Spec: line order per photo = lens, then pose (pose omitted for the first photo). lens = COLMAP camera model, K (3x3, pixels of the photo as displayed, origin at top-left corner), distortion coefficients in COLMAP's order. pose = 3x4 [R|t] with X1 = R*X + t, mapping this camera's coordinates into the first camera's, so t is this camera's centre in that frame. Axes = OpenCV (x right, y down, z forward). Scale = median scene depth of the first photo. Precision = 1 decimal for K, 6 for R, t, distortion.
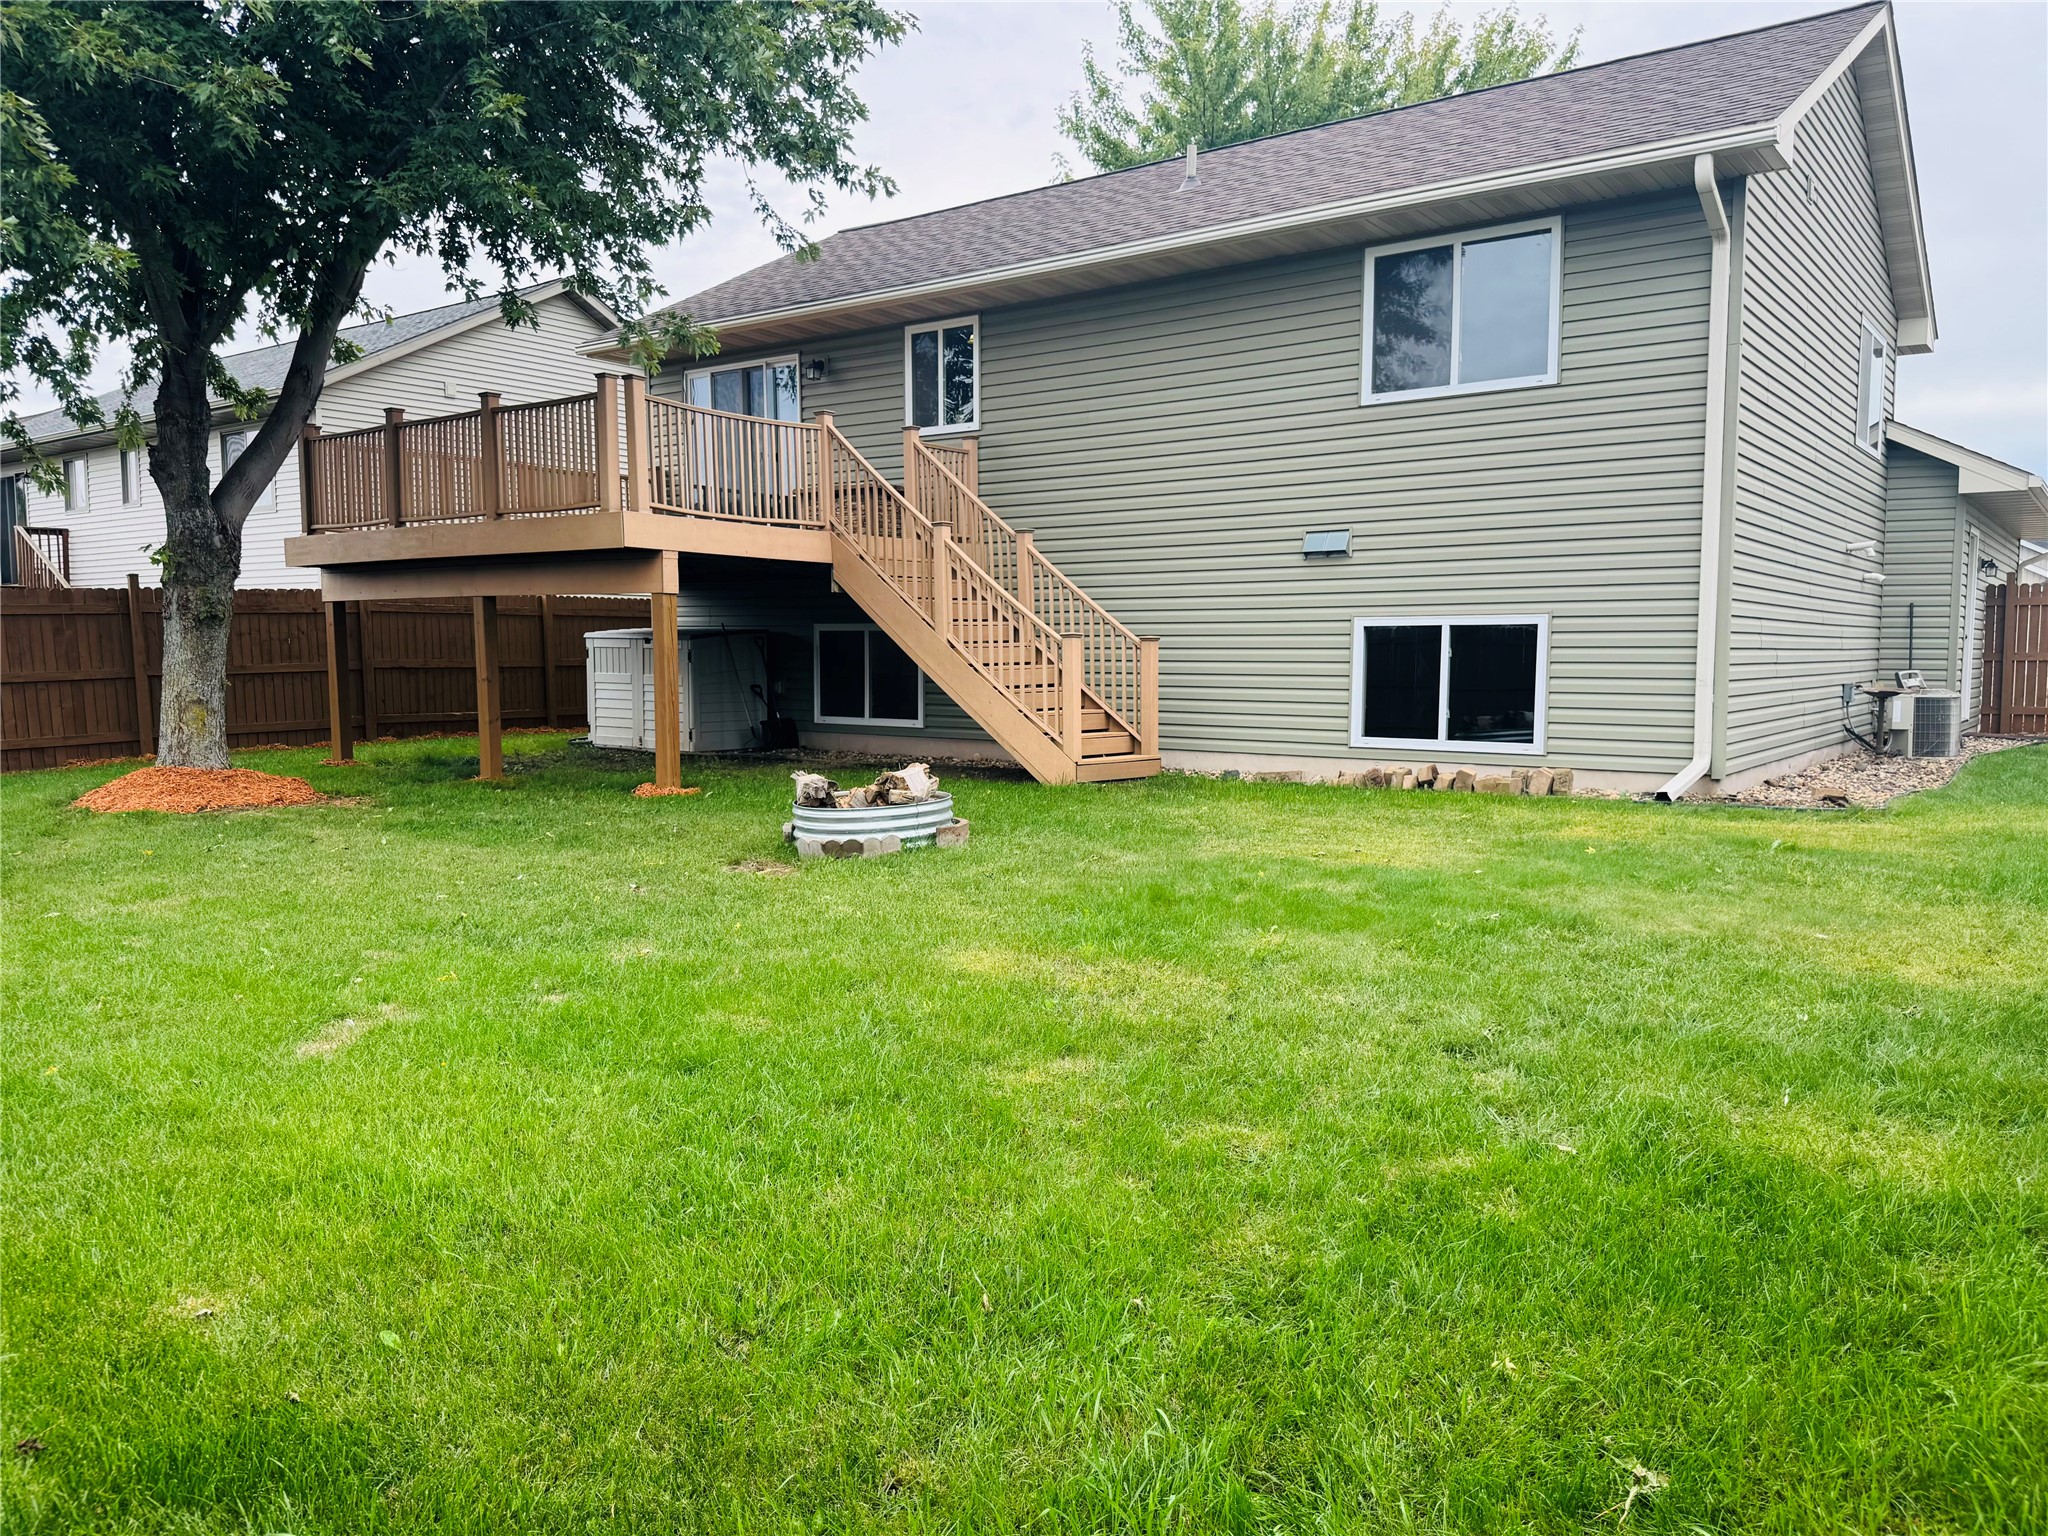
lens RADIAL K [[1471.3, 0, 1031.1], [0, 1471.3, 776.2], [0, 0, 1]] dist [0.119751, -0.191334]
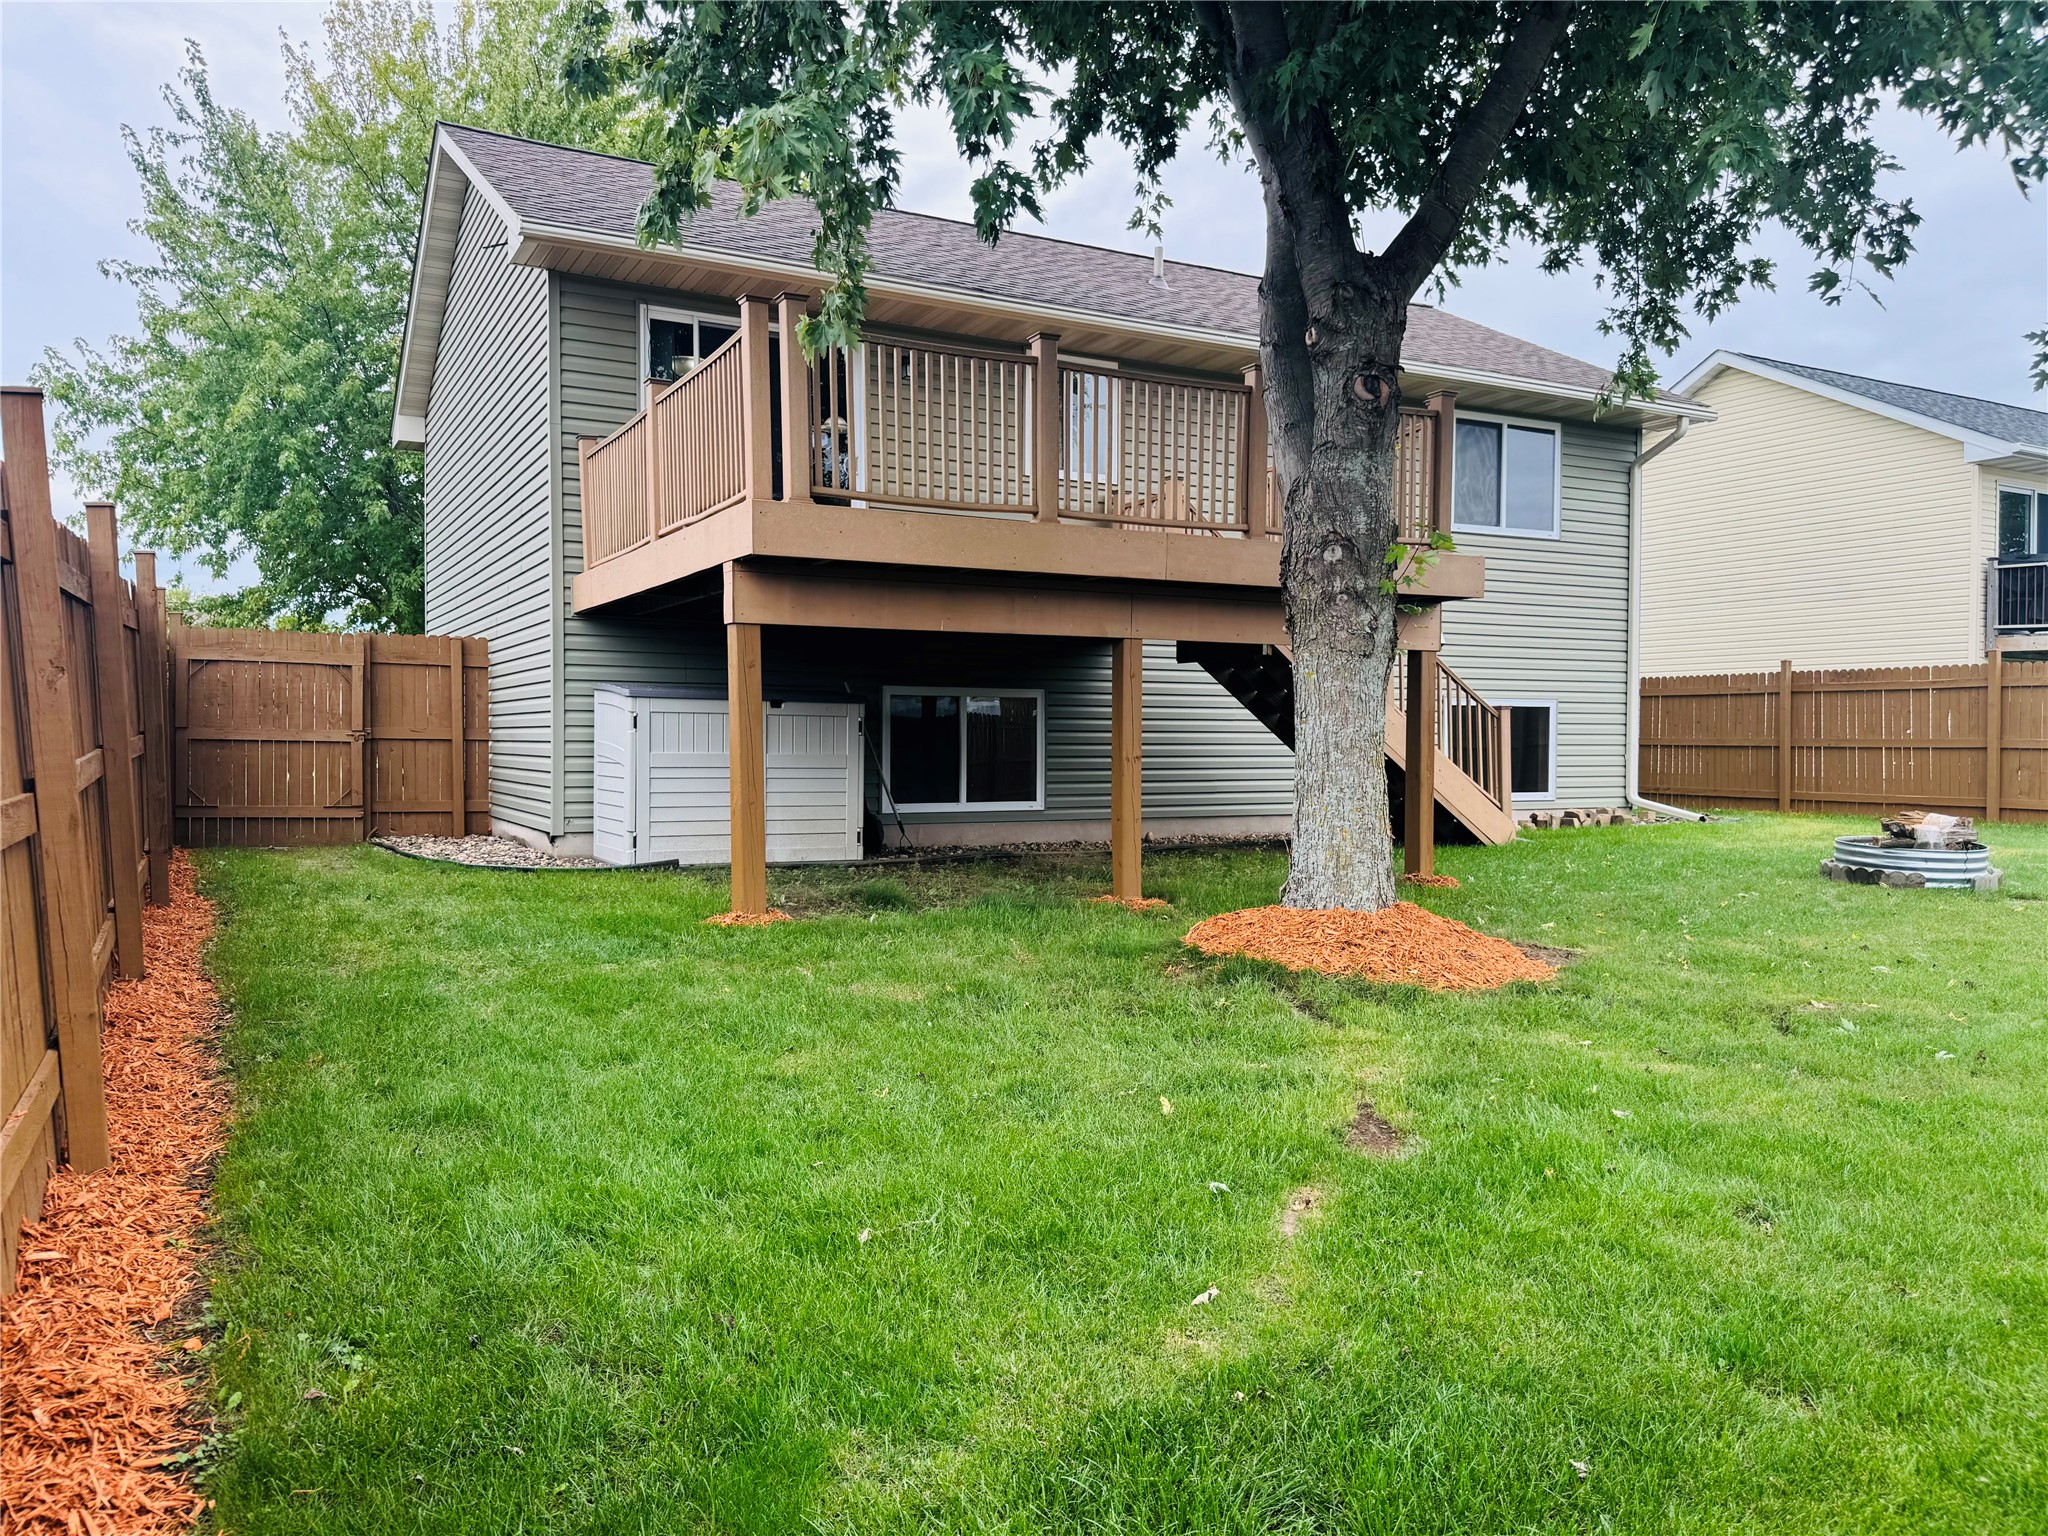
lens RADIAL K [[1496.5, 0, 1081.8], [0, 1496.5, 759.1], [0, 0, 1]] dist [0.128651, 0.000704]
pose [[0.388834, -0.012047, 0.921229, -1.312484], [0.074271, 0.997070, -0.018310, -0.068368], [-0.918309, 0.075540, 0.388590, 0.981056]]
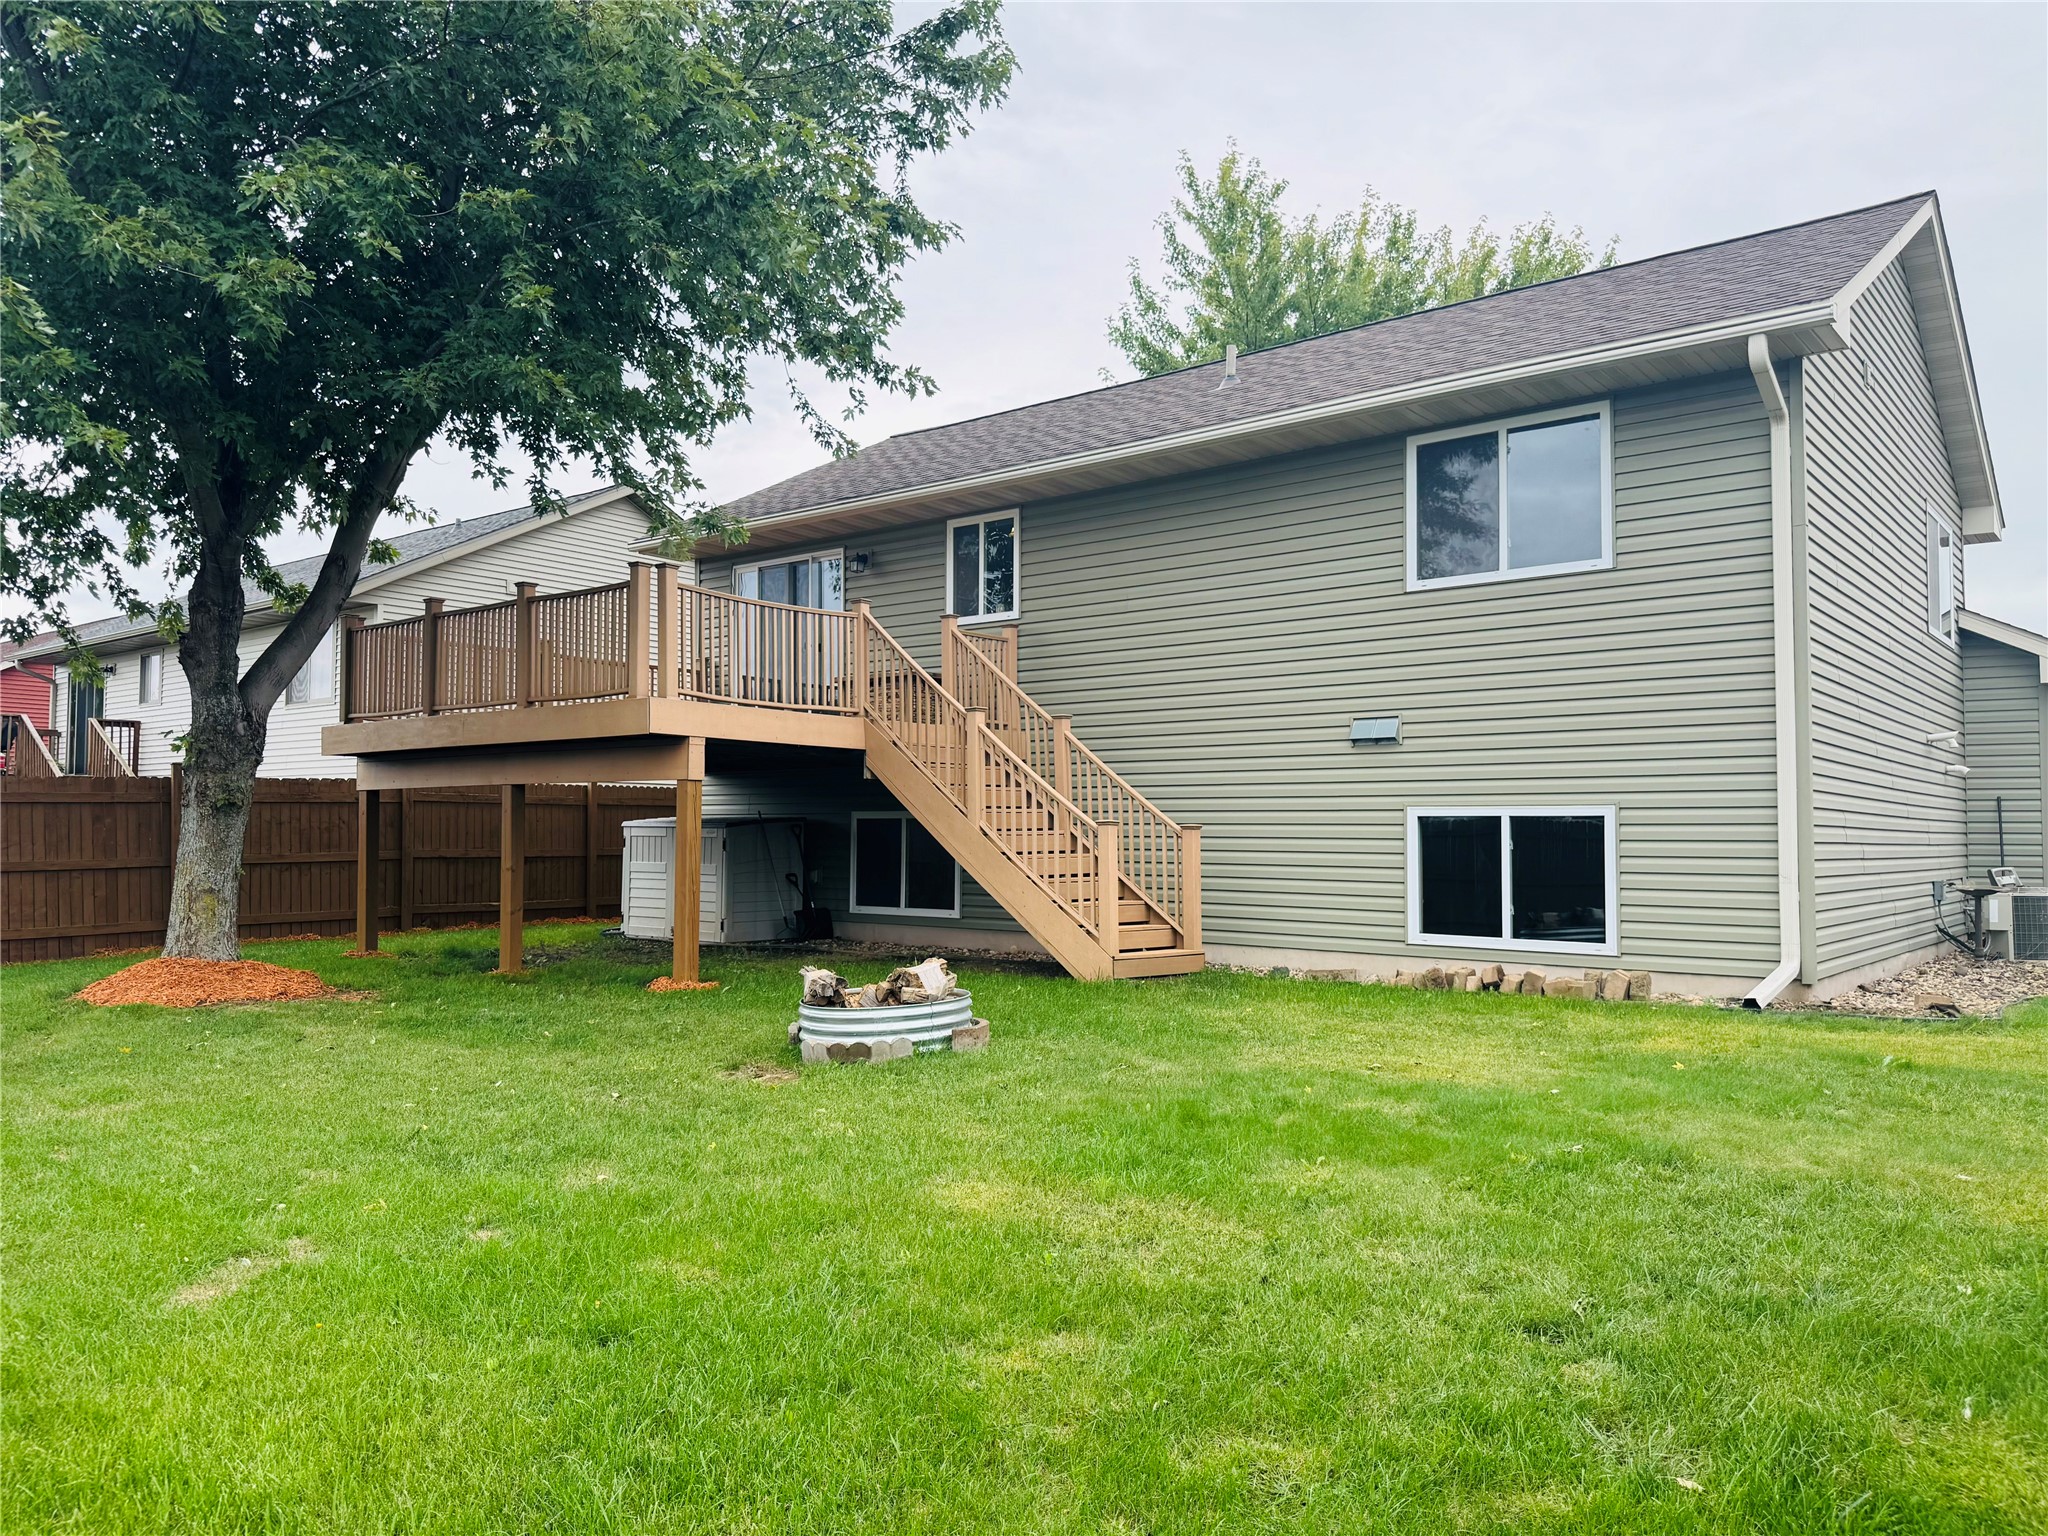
lens RADIAL K [[1450.8, 0, 1024.0], [0, 1450.8, 768.0], [0, 0, 1]] dist [0.131180, -0.219960]
pose [[0.998959, 0.001673, -0.045589, 0.018718], [-0.007796, 0.990886, -0.134480, -0.004412], [0.044948, 0.134695, 0.989867, 0.068389]]
